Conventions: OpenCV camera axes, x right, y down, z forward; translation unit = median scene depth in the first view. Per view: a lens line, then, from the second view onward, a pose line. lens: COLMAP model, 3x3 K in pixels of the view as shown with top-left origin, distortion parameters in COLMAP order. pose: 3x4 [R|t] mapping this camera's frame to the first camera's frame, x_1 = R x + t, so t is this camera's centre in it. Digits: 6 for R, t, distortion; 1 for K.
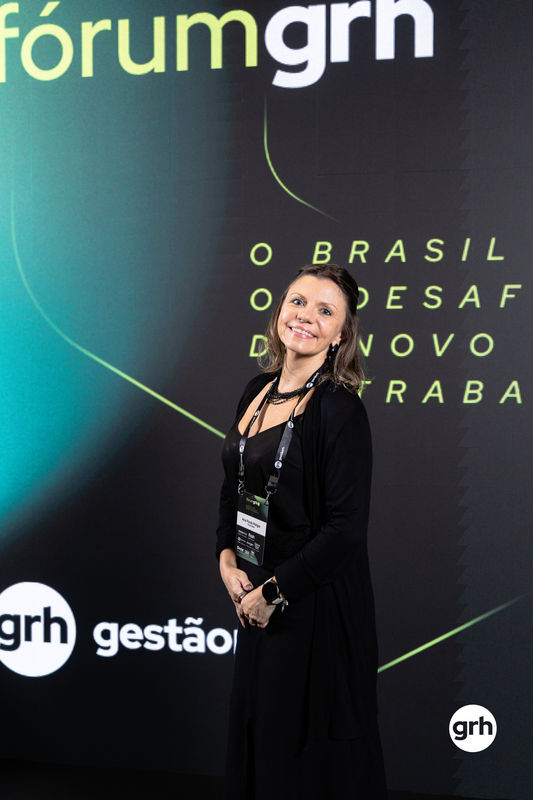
lens RADIAL K [[1211.4, 0, 220.7], [0, 1211.4, 396.0], [0, 0, 1]] dist [0.001806, 0.000000]
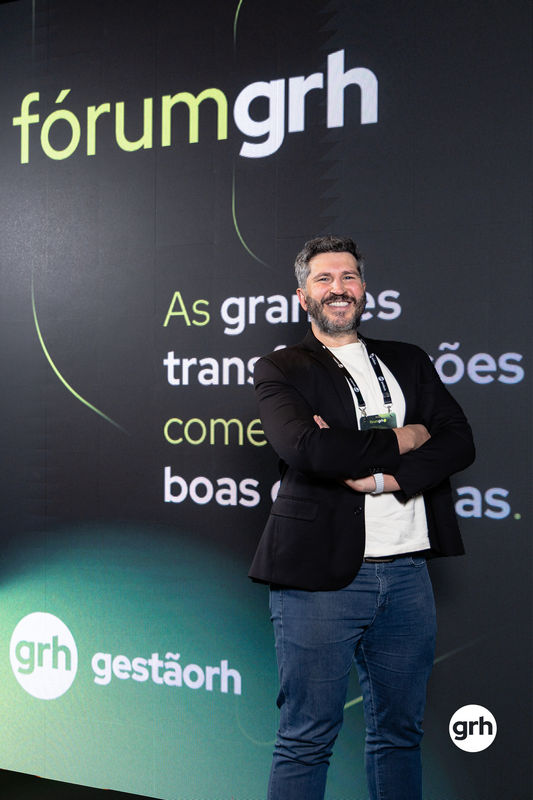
lens RADIAL K [[1211.4, 0, 262.0], [0, 1211.4, 406.0], [0, 0, 1]] dist [0.001806, 0.000000]
pose [[0.968047, 0.006687, -0.250680, 0.321890], [-0.015637, 0.999309, -0.033727, 0.000179], [0.250281, 0.036570, 0.967482, -0.022508]]
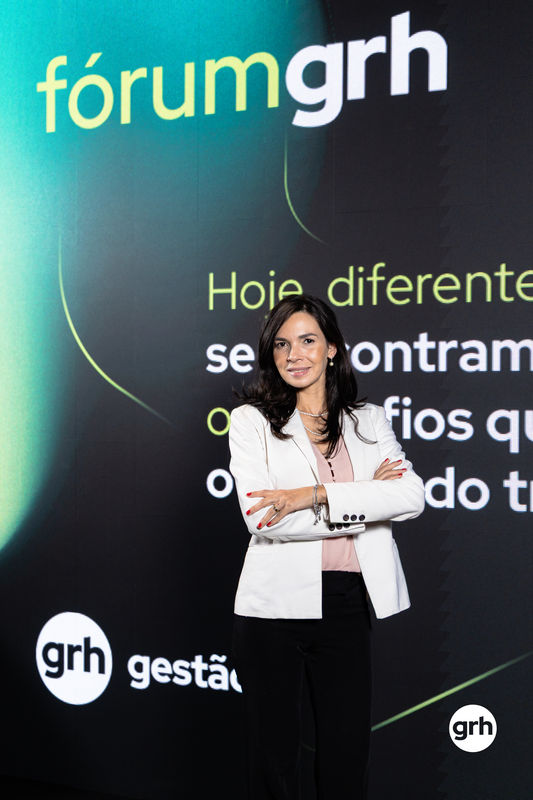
lens RADIAL K [[1211.4, 0, 254.9], [0, 1211.4, 405.6], [0, 0, 1]] dist [0.001806, 0.000000]
pose [[0.978481, 0.008168, -0.206177, 0.214080], [-0.012396, 0.999738, -0.019223, -0.004909], [0.205966, 0.021365, 0.978326, 0.018227]]
